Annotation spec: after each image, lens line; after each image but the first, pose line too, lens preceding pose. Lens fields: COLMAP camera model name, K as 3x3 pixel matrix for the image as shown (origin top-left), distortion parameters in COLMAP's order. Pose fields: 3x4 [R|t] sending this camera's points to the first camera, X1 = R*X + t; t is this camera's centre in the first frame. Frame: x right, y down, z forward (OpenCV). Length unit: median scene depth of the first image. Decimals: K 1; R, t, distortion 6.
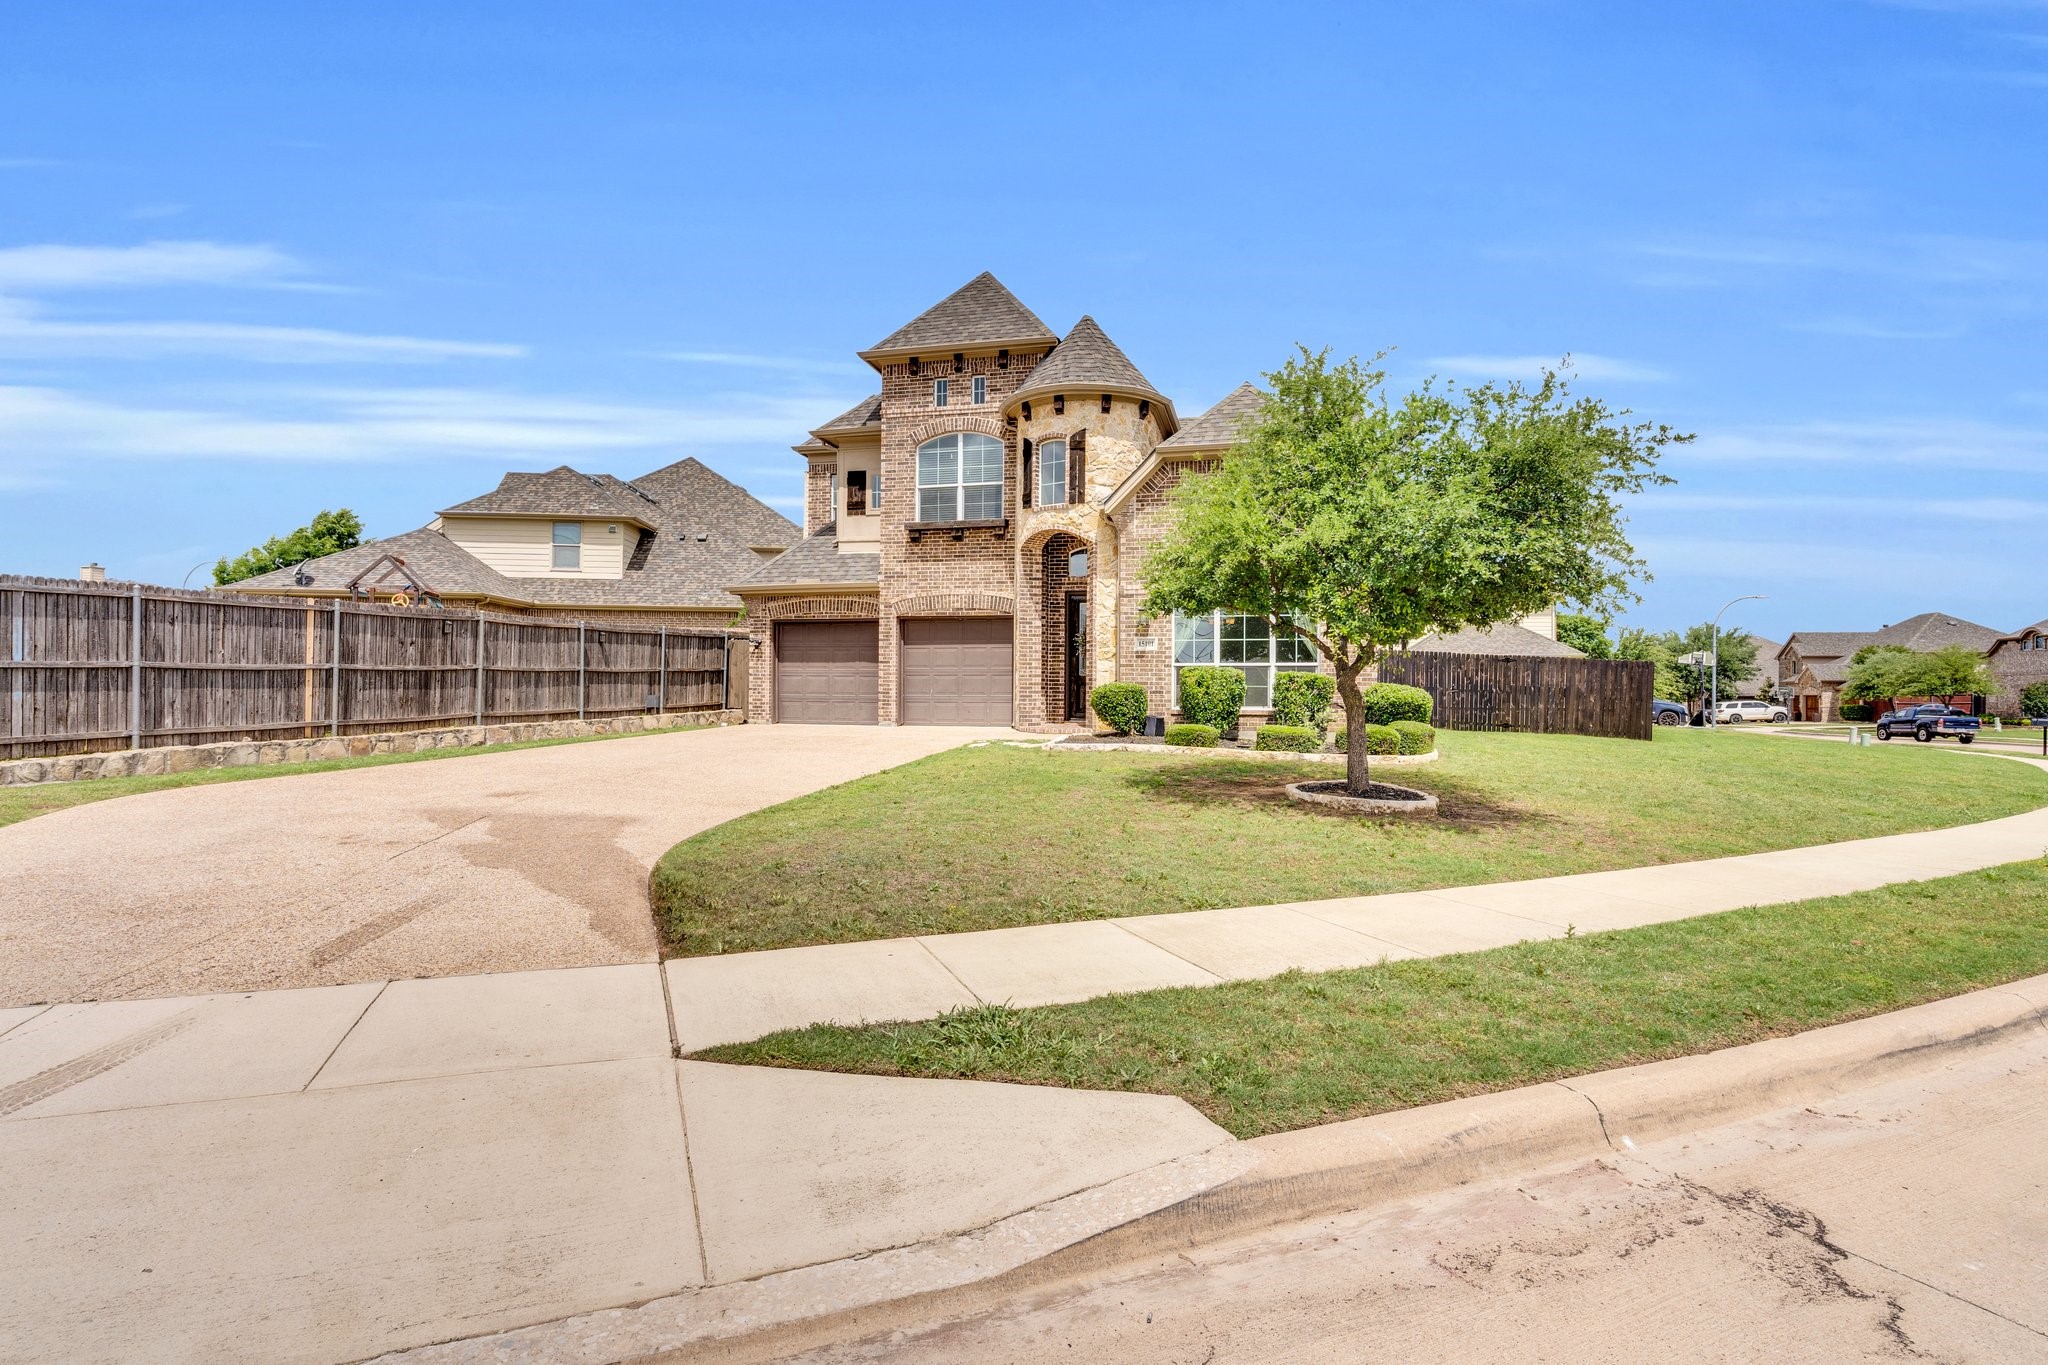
lens RADIAL K [[972.3, 0, 1021.0], [0, 972.3, 680.0], [0, 0, 1]] dist [0.001371, 0.000609]
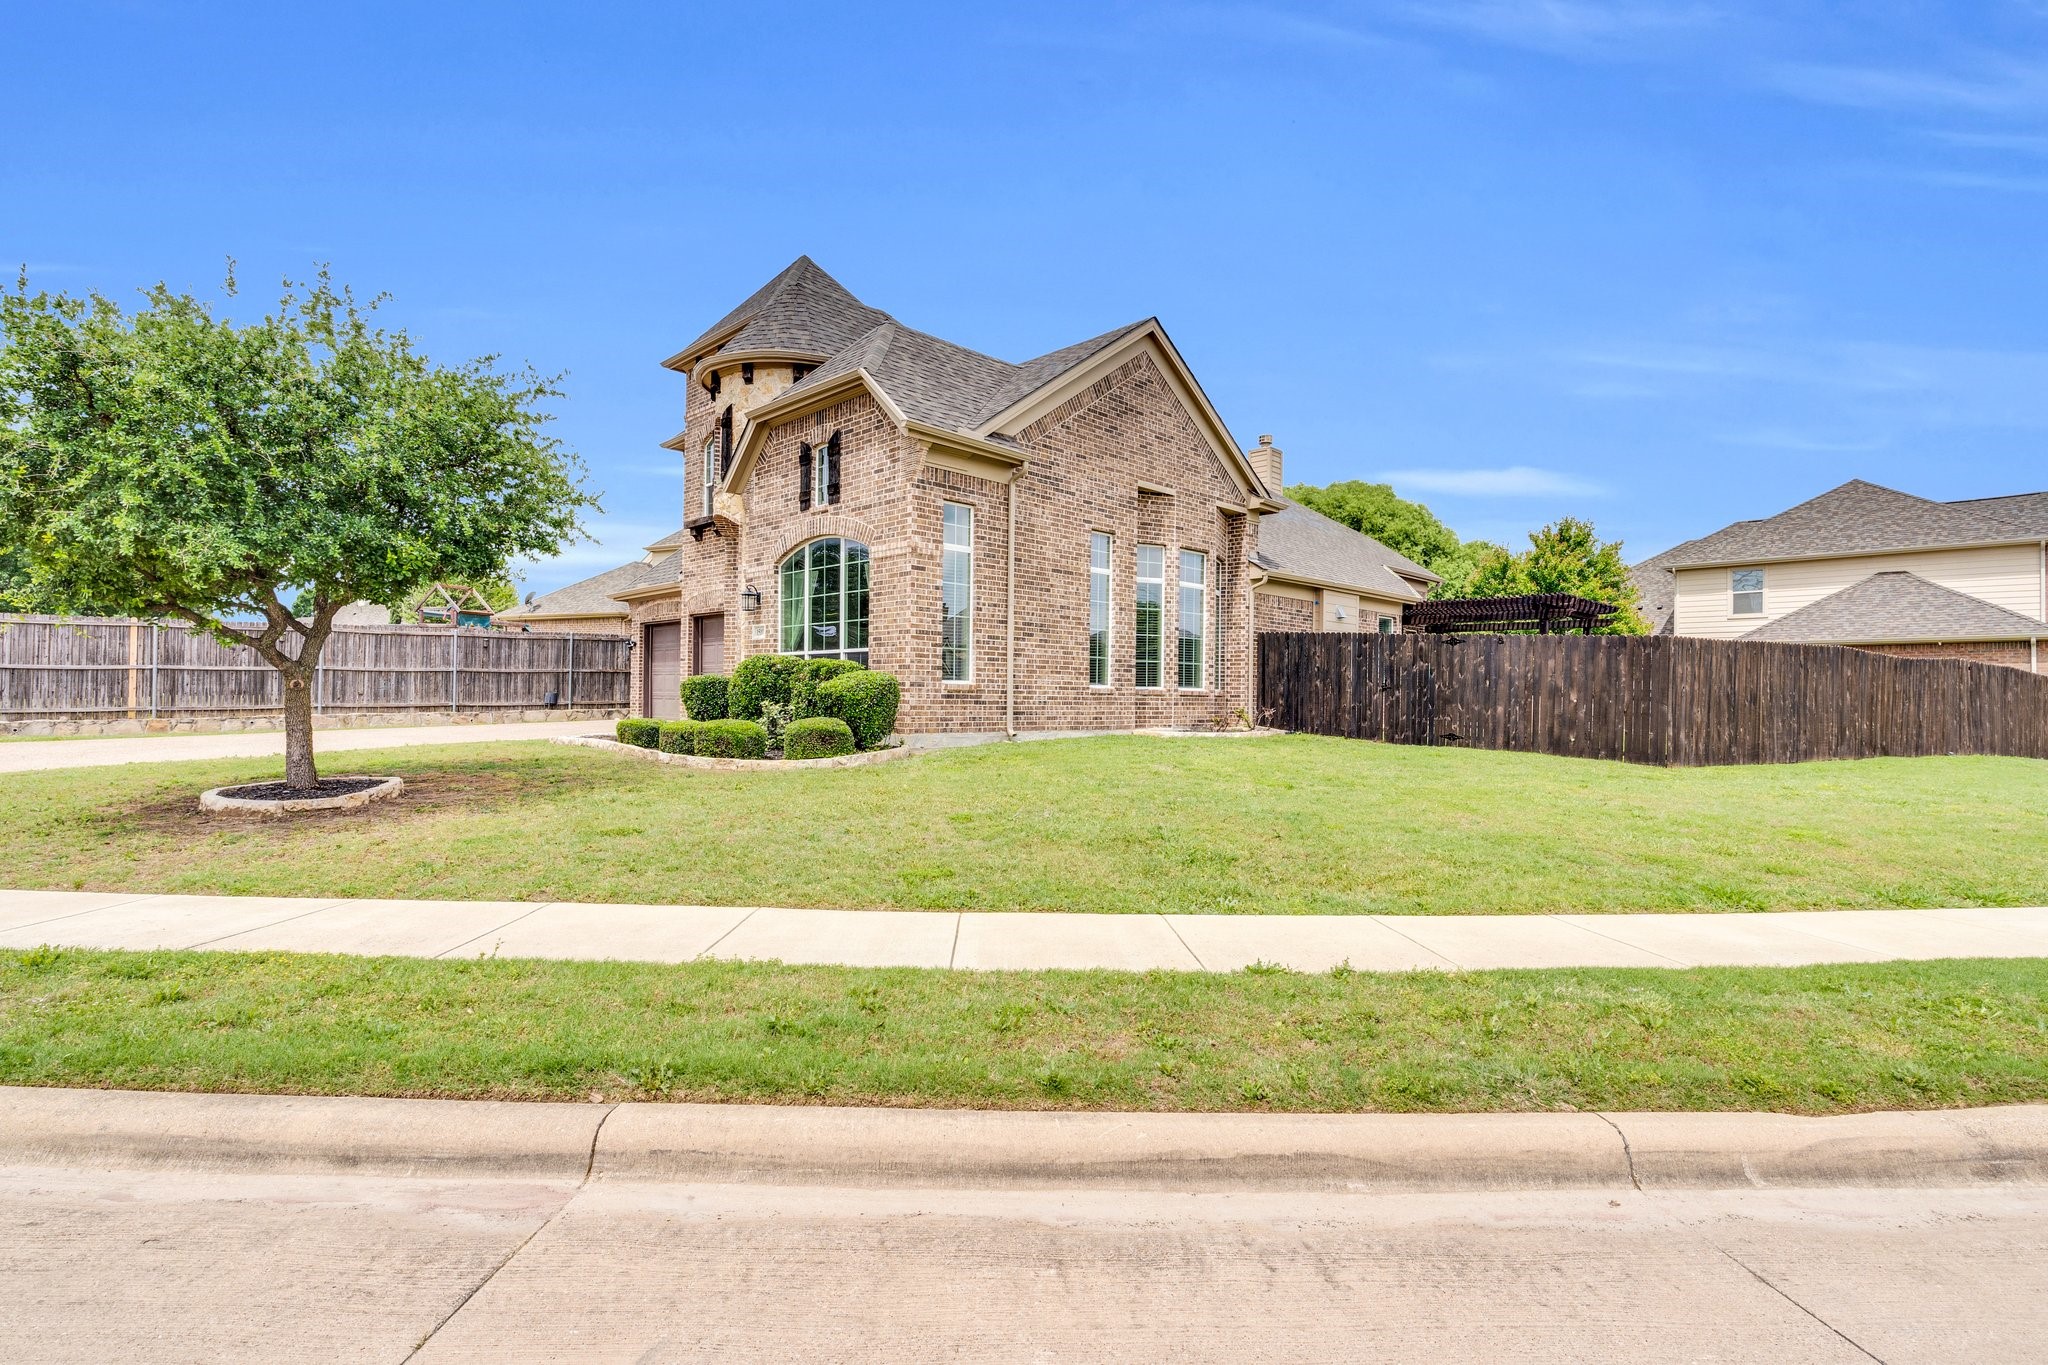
lens RADIAL K [[972.3, 0, 1011.3], [0, 972.3, 678.3], [0, 0, 1]] dist [0.001371, 0.000609]
pose [[0.853346, -0.008675, -0.521273, 0.693781], [0.003507, 0.999934, -0.010900, 0.014047], [0.521333, 0.007474, 0.853321, 0.308790]]
